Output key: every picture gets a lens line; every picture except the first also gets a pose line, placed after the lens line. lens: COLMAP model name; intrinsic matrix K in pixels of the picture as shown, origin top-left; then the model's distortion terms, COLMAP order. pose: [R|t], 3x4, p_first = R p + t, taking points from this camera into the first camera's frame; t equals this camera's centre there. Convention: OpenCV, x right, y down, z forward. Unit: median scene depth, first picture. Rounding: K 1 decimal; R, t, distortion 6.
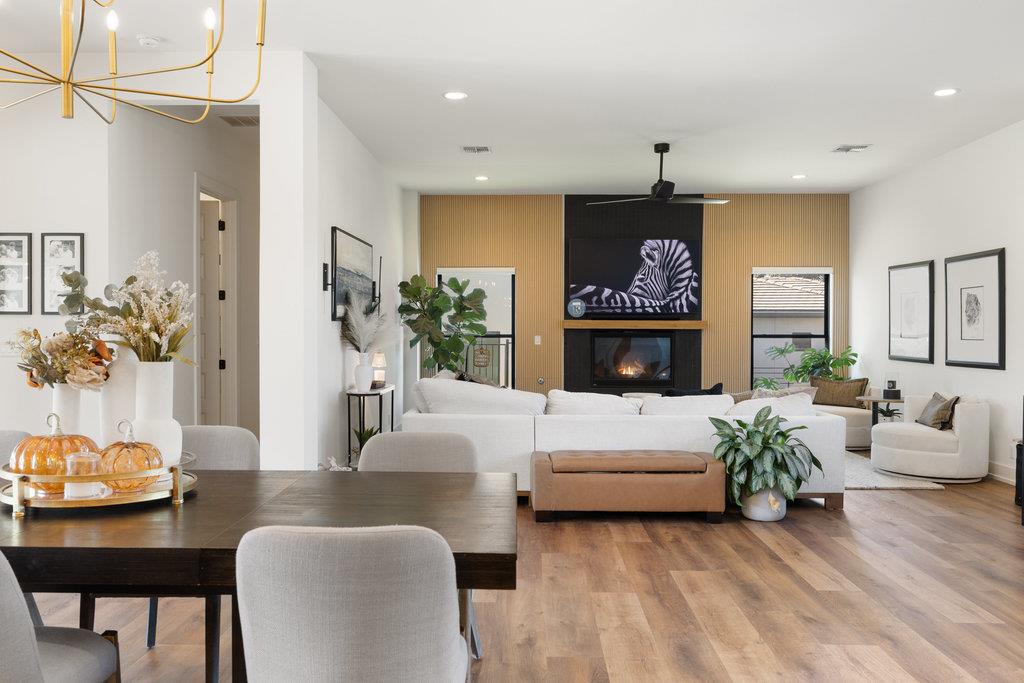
lens RADIAL K [[844.4, 0, 510.3], [0, 844.4, 337.5], [0, 0, 1]] dist [0.008044, 0.002211]
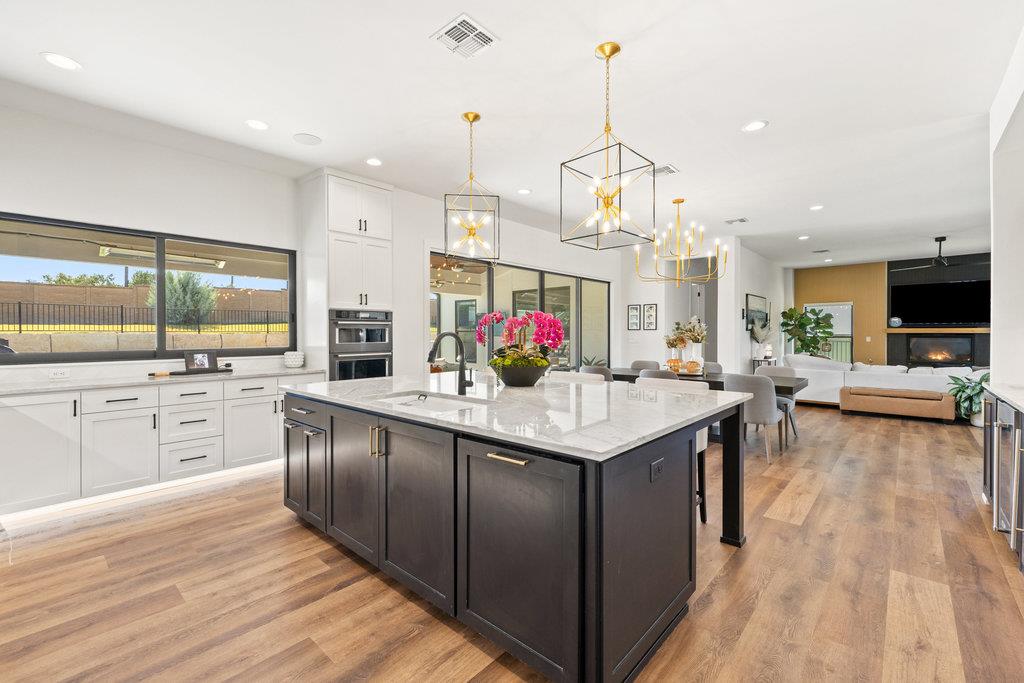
lens RADIAL K [[439.2, 0, 493.3], [0, 439.2, 336.4], [0, 0, 1]] dist [0.000191, 0.000229]
pose [[0.743408, 0.000647, -0.668837, 0.067477], [-0.002357, 0.999996, -0.001653, 0.000616], [0.668834, 0.002805, 0.743407, -0.308315]]
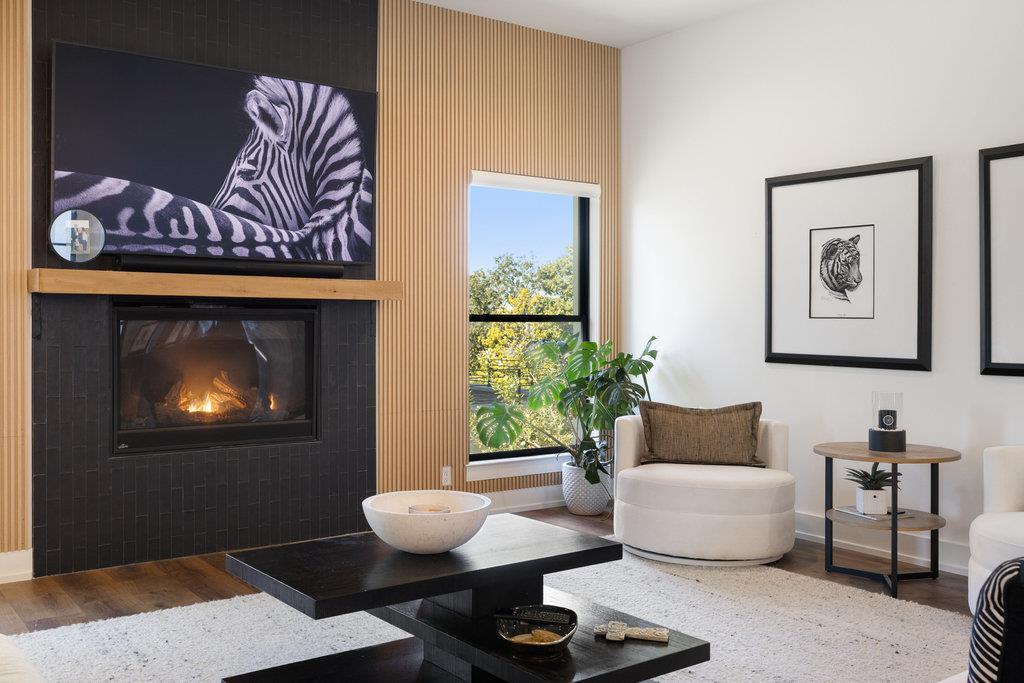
lens RADIAL K [[1014.4, 0, 499.6], [0, 1014.4, 316.2], [0, 0, 1]] dist [0.086070, 0.000000]
pose [[0.796116, 0.003464, 0.605134, -0.041950], [0.003724, 0.999937, -0.010624, 0.004023], [-0.605132, 0.010711, 0.796053, 0.545253]]
